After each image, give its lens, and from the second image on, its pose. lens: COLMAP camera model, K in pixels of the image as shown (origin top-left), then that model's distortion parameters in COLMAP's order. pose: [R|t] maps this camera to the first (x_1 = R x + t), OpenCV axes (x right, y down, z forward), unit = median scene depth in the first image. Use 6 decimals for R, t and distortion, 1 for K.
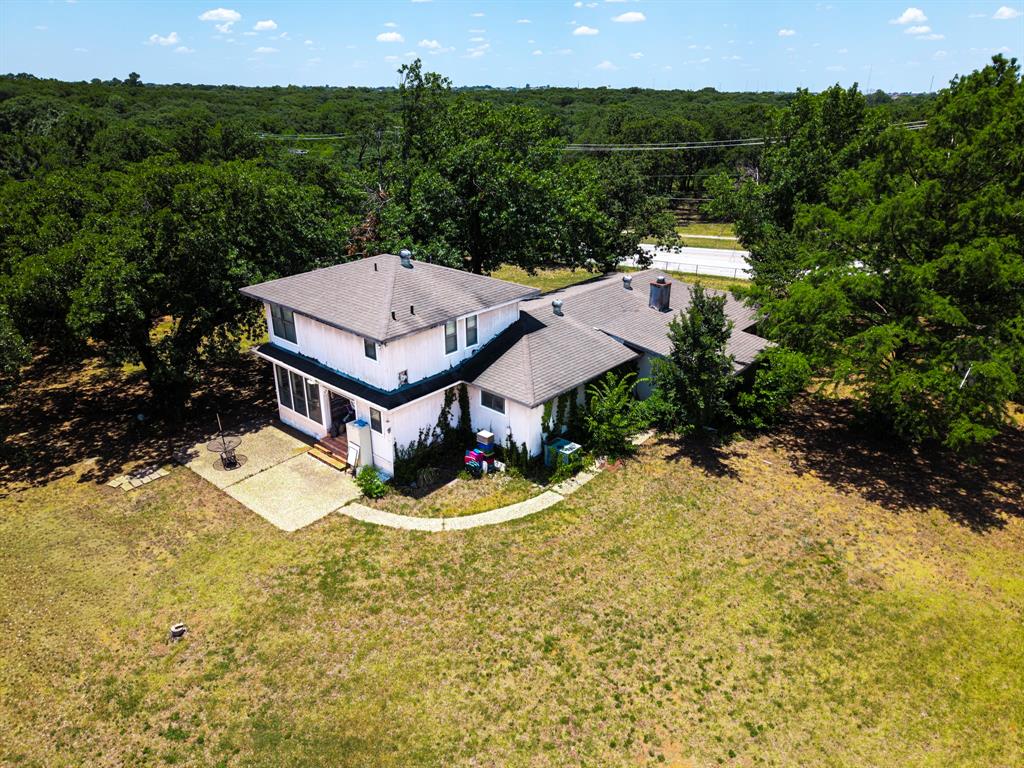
lens RADIAL K [[677.1, 0, 511.3], [0, 677.1, 387.2], [0, 0, 1]] dist [0.030125, -0.027717]
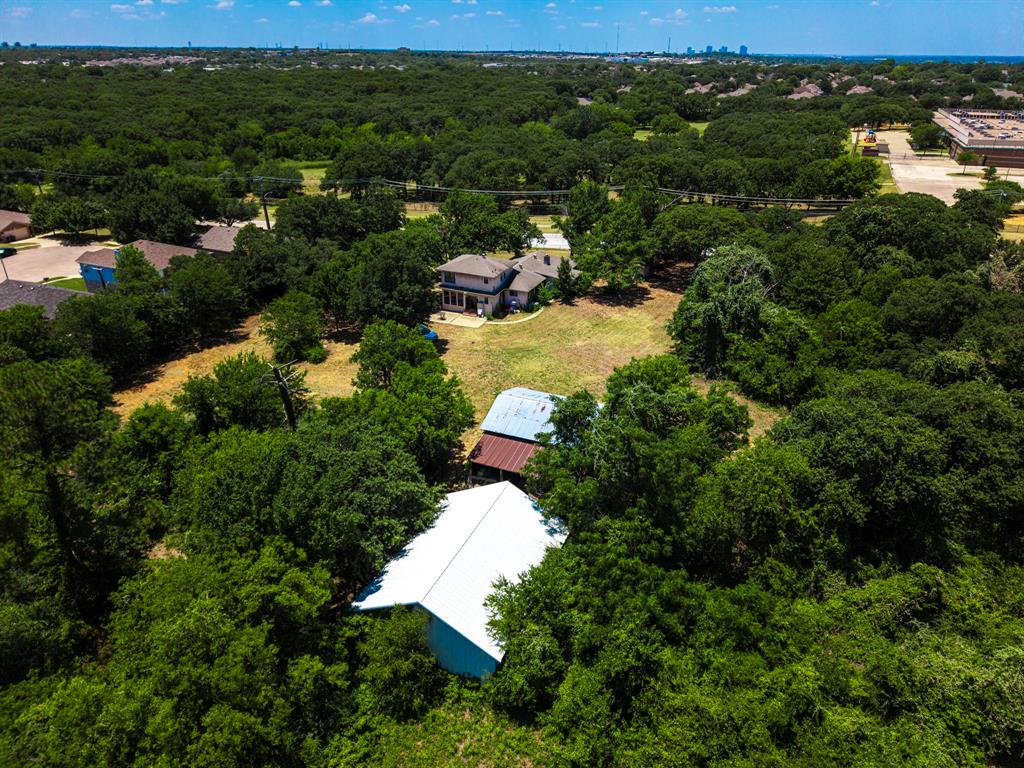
lens RADIAL K [[677.1, 0, 510.0], [0, 677.1, 395.0], [0, 0, 1]] dist [0.030125, -0.027717]
pose [[0.954842, -0.139231, 0.262471, -1.065164], [0.121517, 0.989143, 0.082636, 0.254405], [-0.271127, -0.047009, 0.961395, -2.501642]]
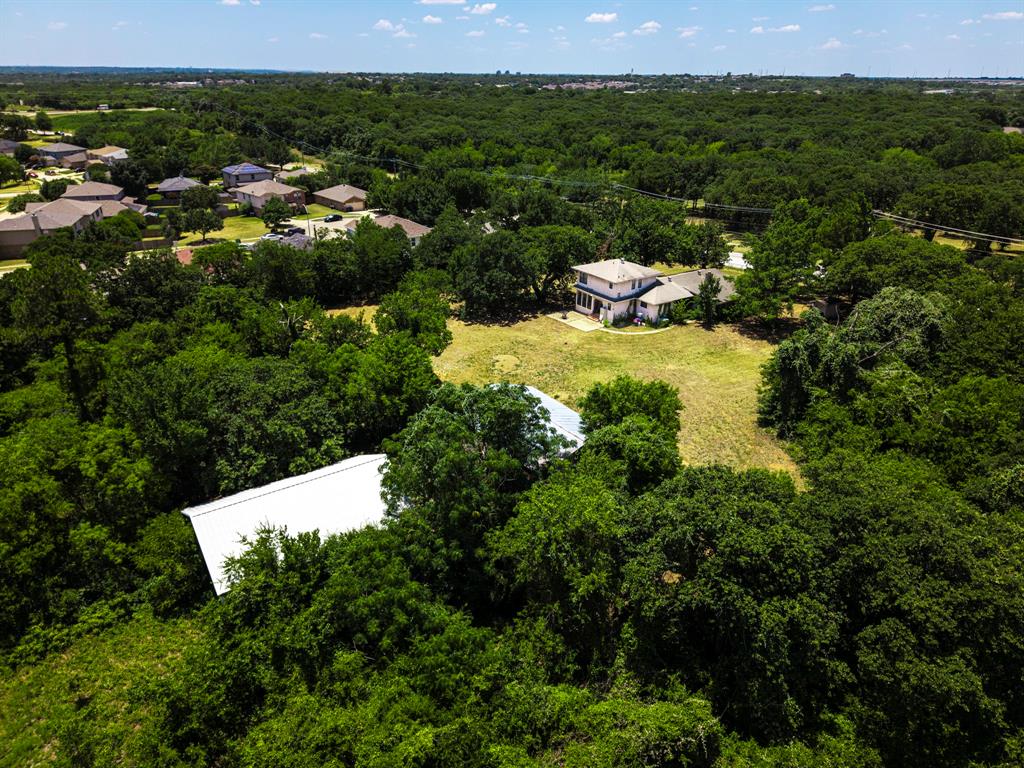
lens RADIAL K [[677.1, 0, 508.2], [0, 677.1, 390.5], [0, 0, 1]] dist [0.030125, -0.027717]
pose [[0.964453, 0.108565, -0.240923, 0.178191], [-0.101847, 0.993987, 0.040202, 0.371520], [0.243839, -0.014236, 0.969711, -2.407840]]
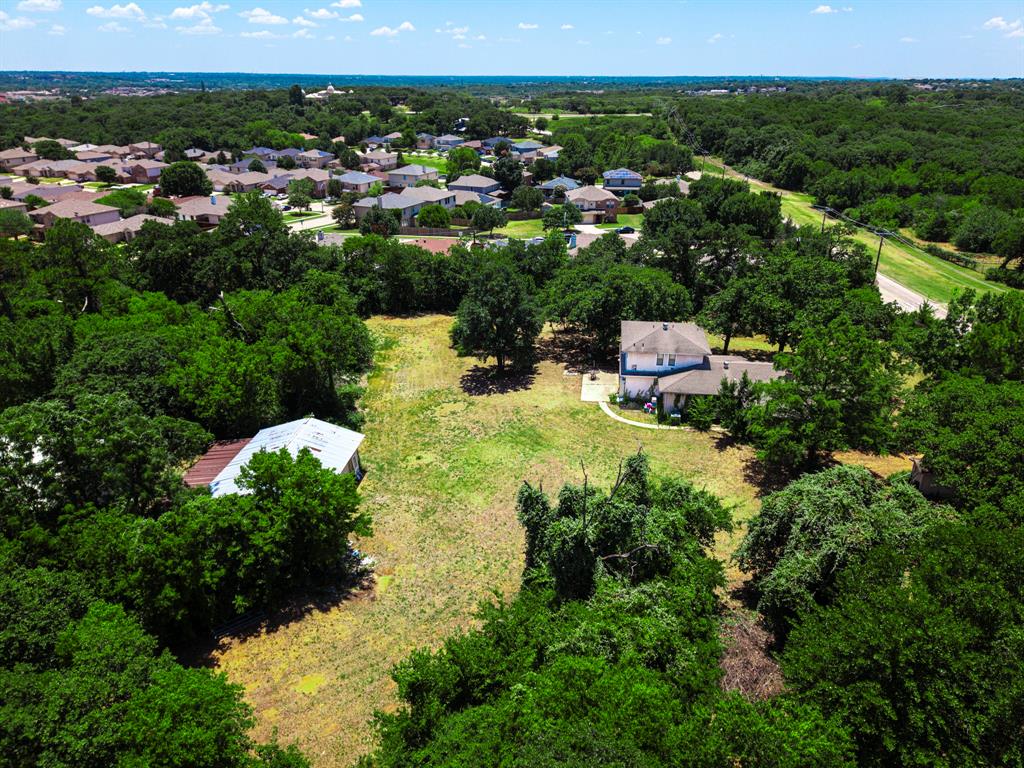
lens RADIAL K [[677.1, 0, 512.5], [0, 677.1, 393.4], [0, 0, 1]] dist [0.030125, -0.027717]
pose [[0.548794, 0.343083, -0.762311, 1.556878], [-0.327072, 0.927330, 0.181888, -0.231108], [0.769317, 0.149512, 0.621126, -0.976177]]
